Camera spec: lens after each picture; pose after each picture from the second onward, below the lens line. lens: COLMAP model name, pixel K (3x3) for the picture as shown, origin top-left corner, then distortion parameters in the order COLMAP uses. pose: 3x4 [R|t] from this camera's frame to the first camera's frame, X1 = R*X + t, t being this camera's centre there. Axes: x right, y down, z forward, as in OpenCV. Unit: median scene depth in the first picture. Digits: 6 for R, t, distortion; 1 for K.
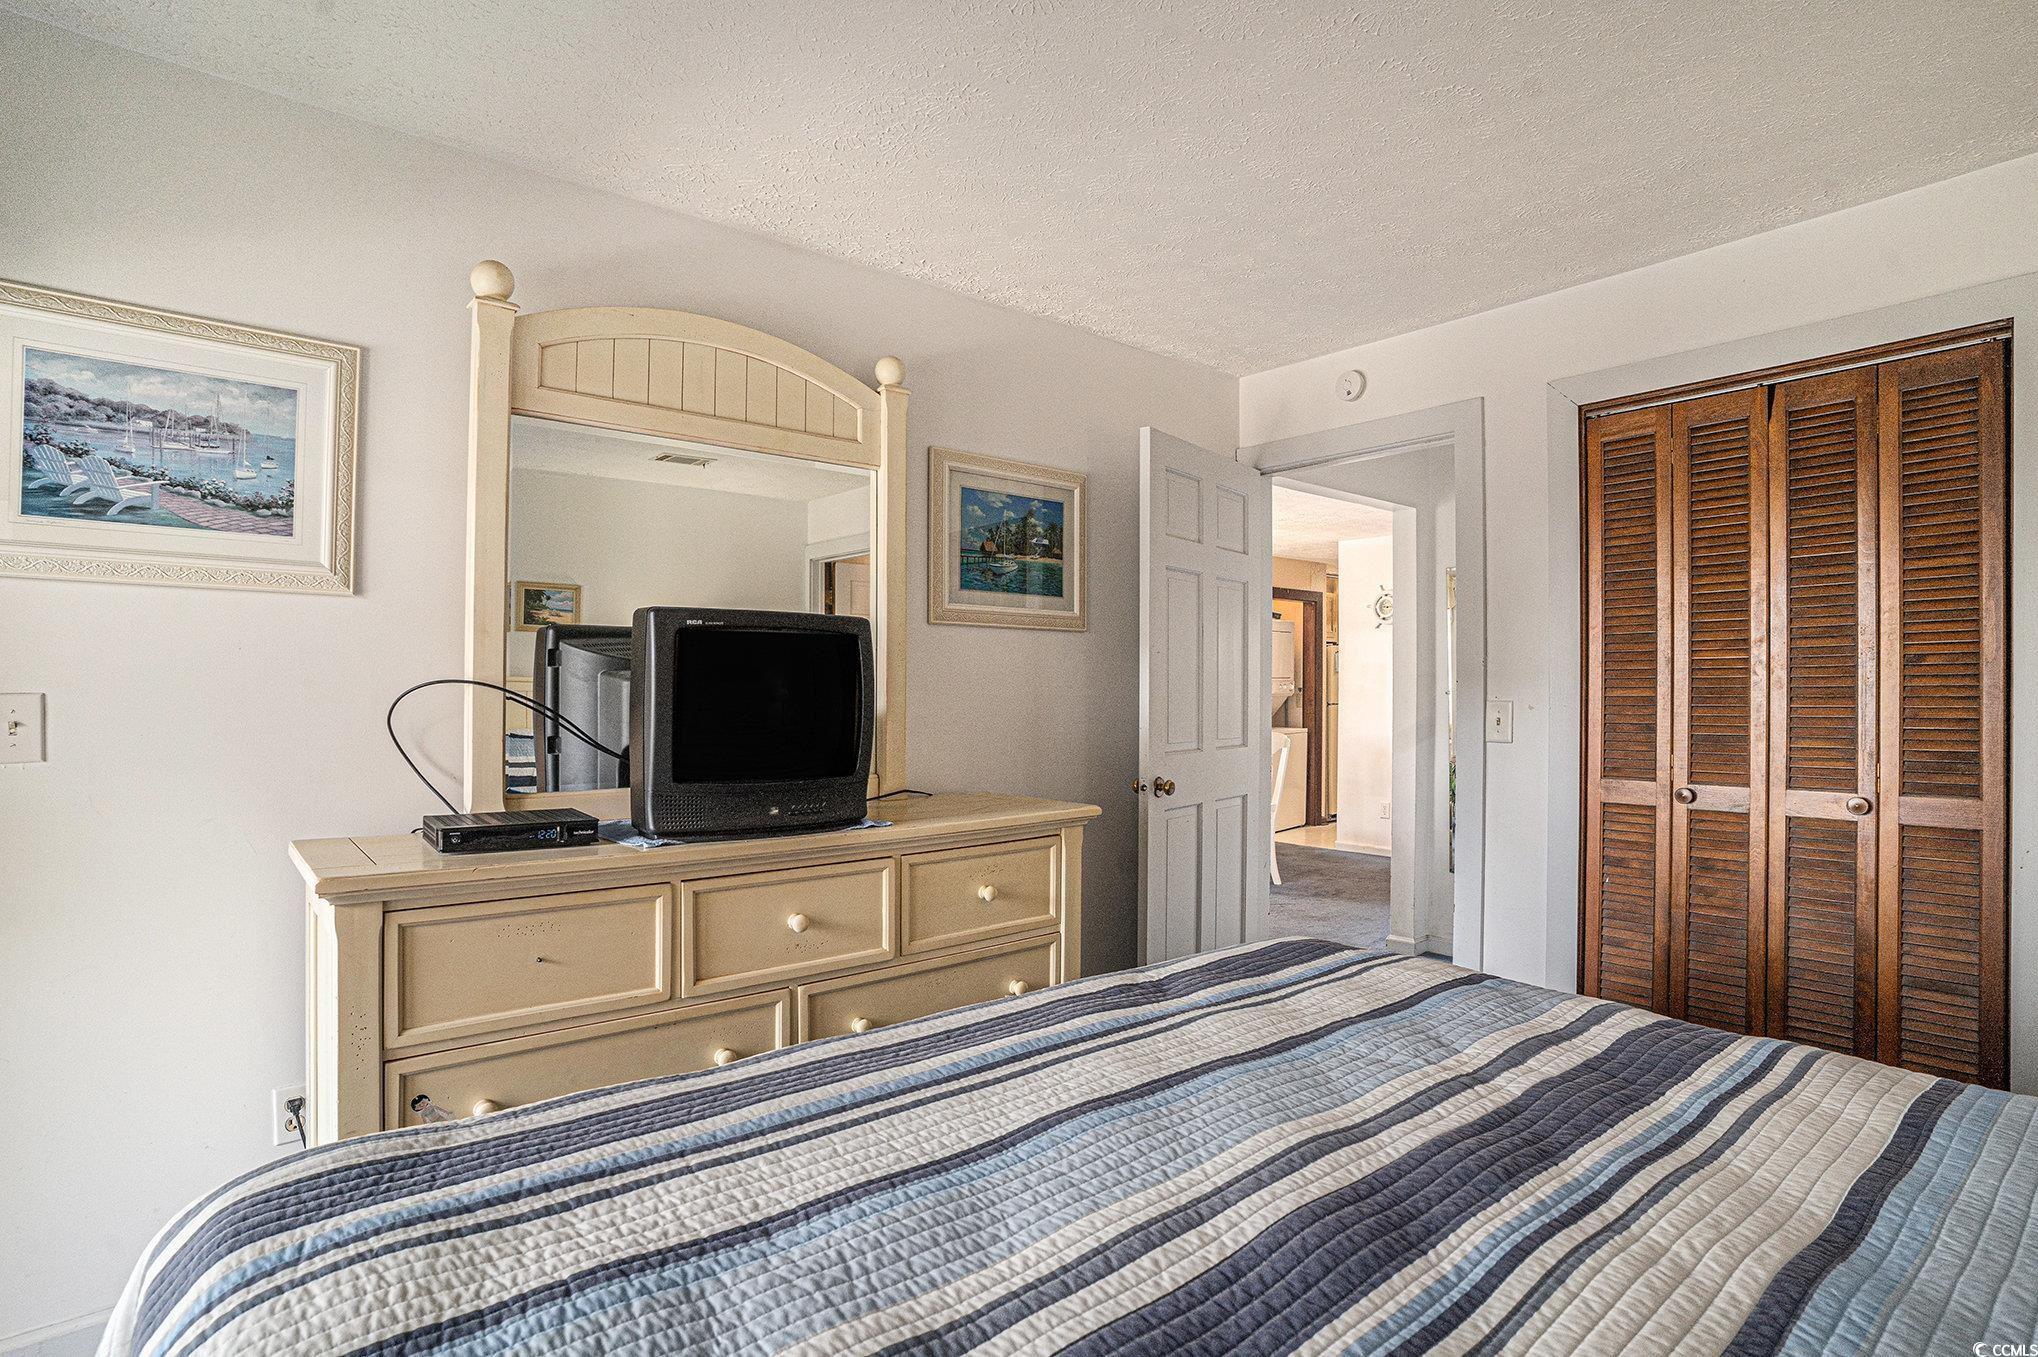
lens RADIAL K [[1034.9, 0, 1062.0], [0, 1034.9, 686.1], [0, 0, 1]] dist [-0.047627, 0.010768]
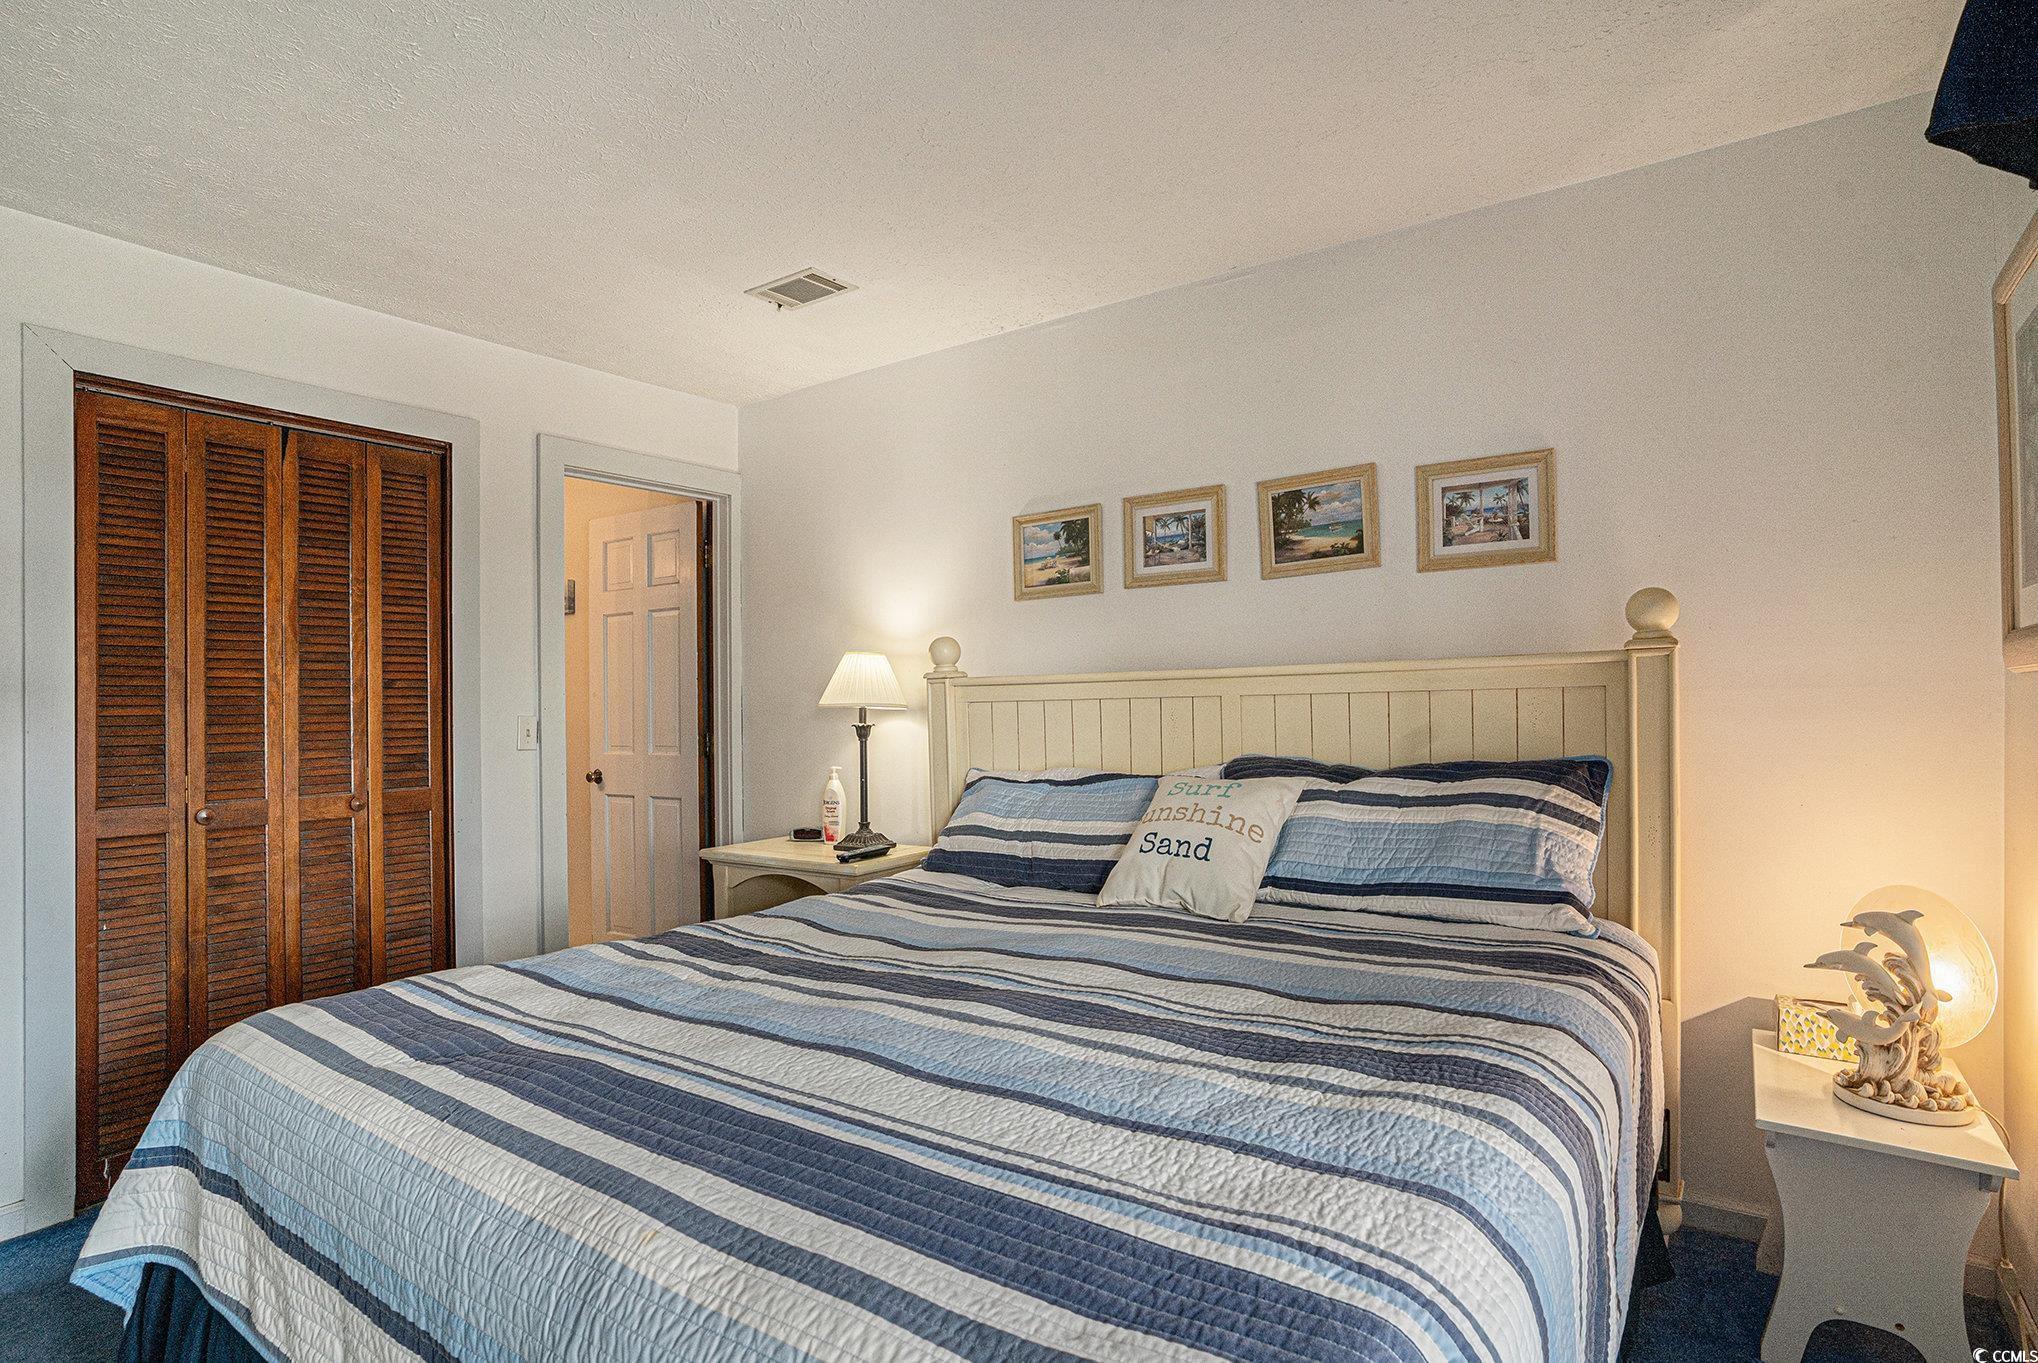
lens RADIAL K [[1034.9, 0, 1007.9], [0, 1034.9, 701.8], [0, 0, 1]] dist [-0.047627, 0.010768]
pose [[-0.259266, 0.003076, 0.965801, -0.531693], [0.007258, 0.999973, -0.001237, 0.004946], [-0.965779, 0.006689, -0.259281, 0.511321]]
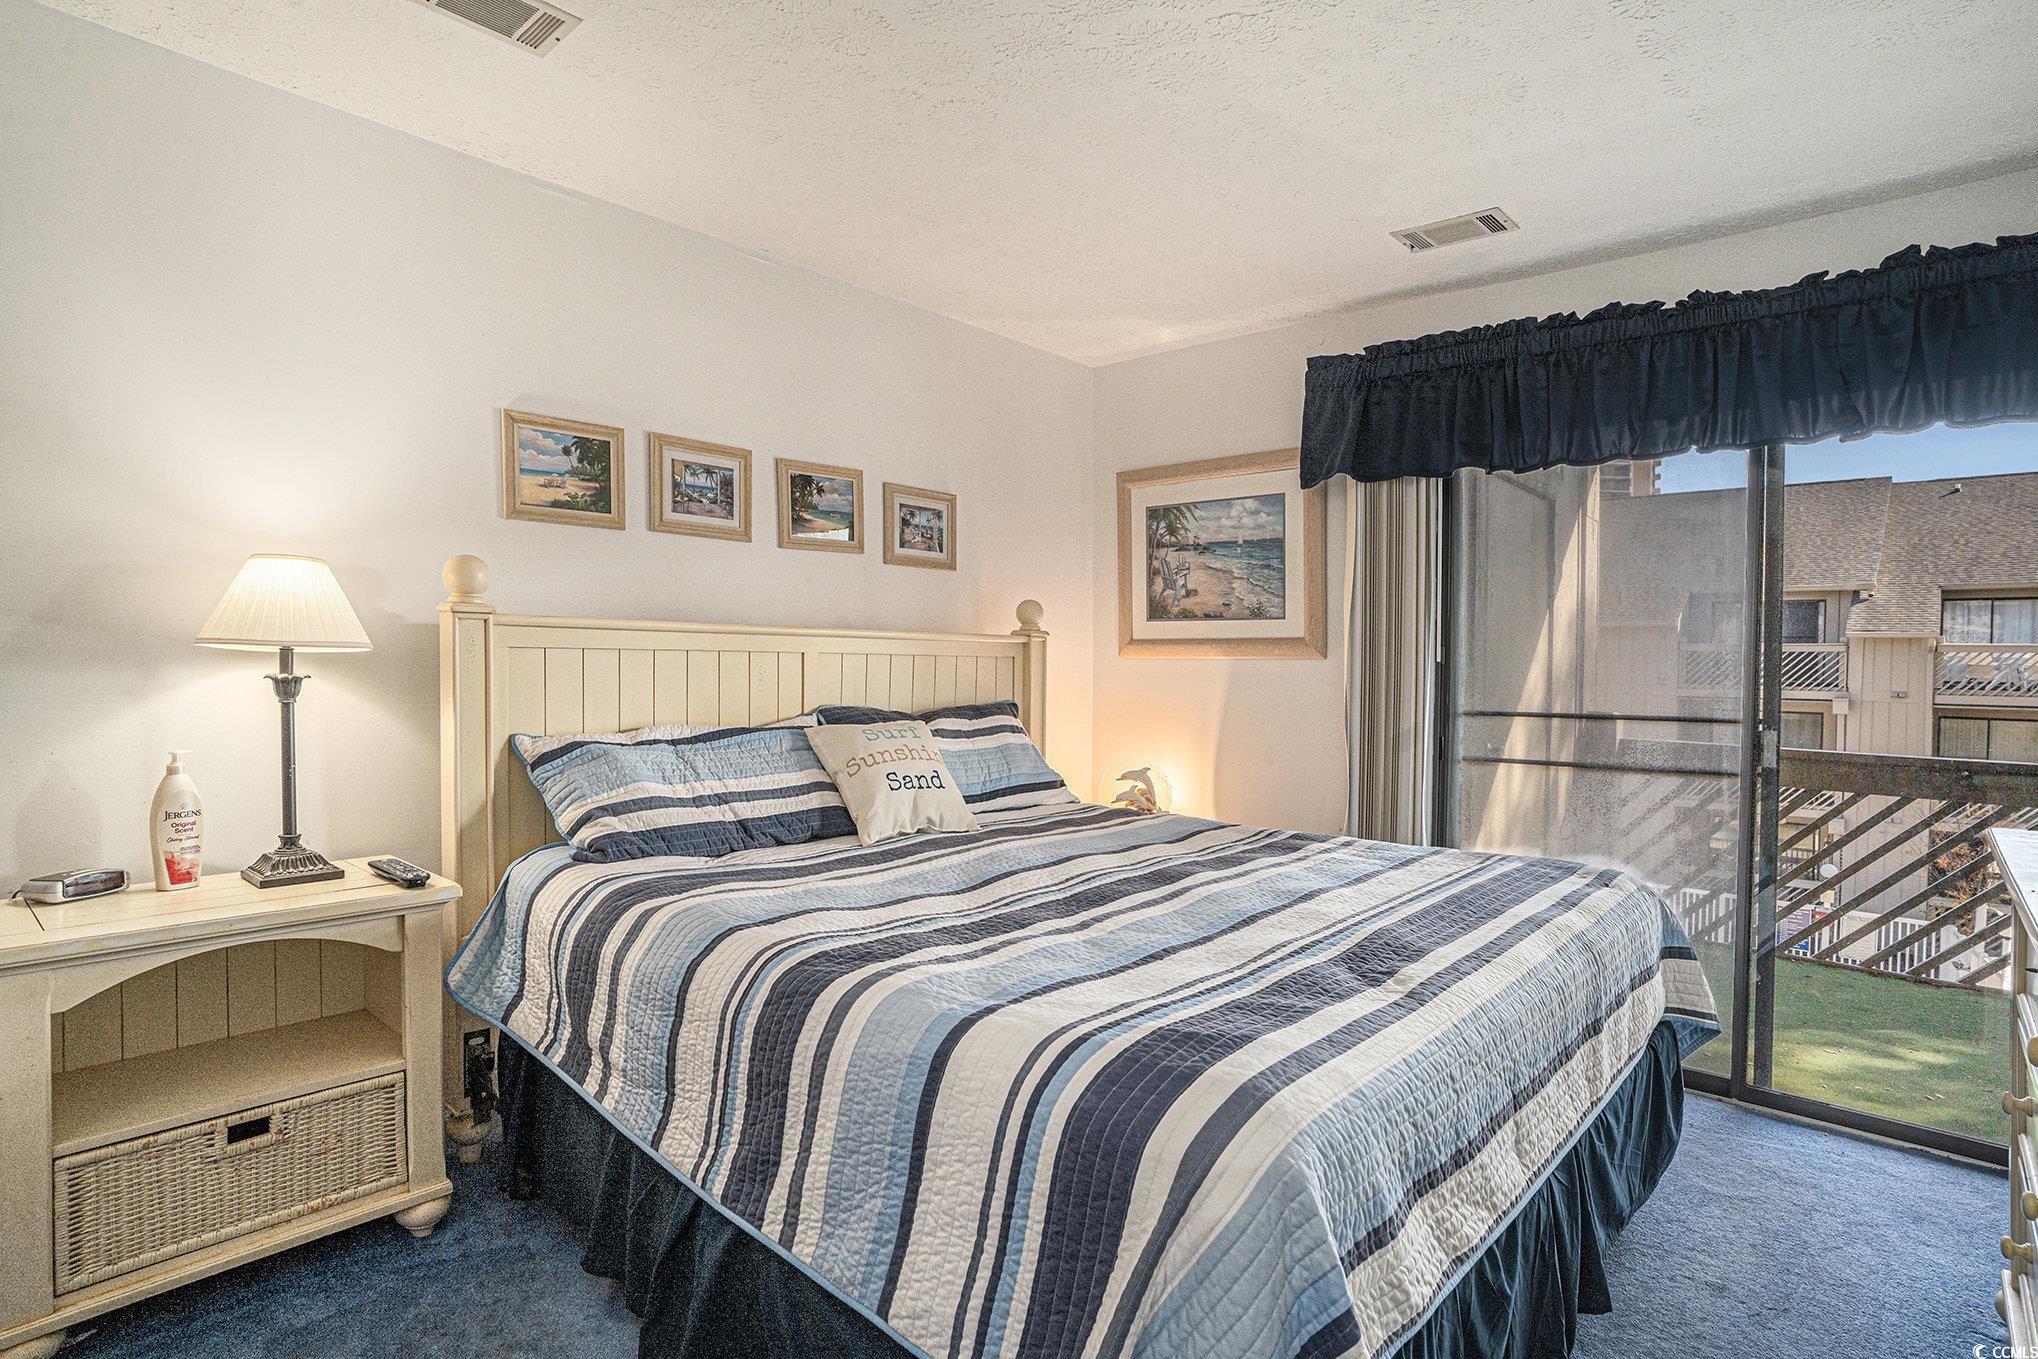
lens RADIAL K [[1047.5, 0, 1007.4], [0, 1047.5, 669.4], [0, 0, 1]] dist [-0.017885, 0.003335]
pose [[-0.992842, -0.020056, -0.117736, 0.607075], [-0.019697, 0.999797, -0.004215, 0.023064], [0.117796, -0.001866, -0.993036, 1.441556]]
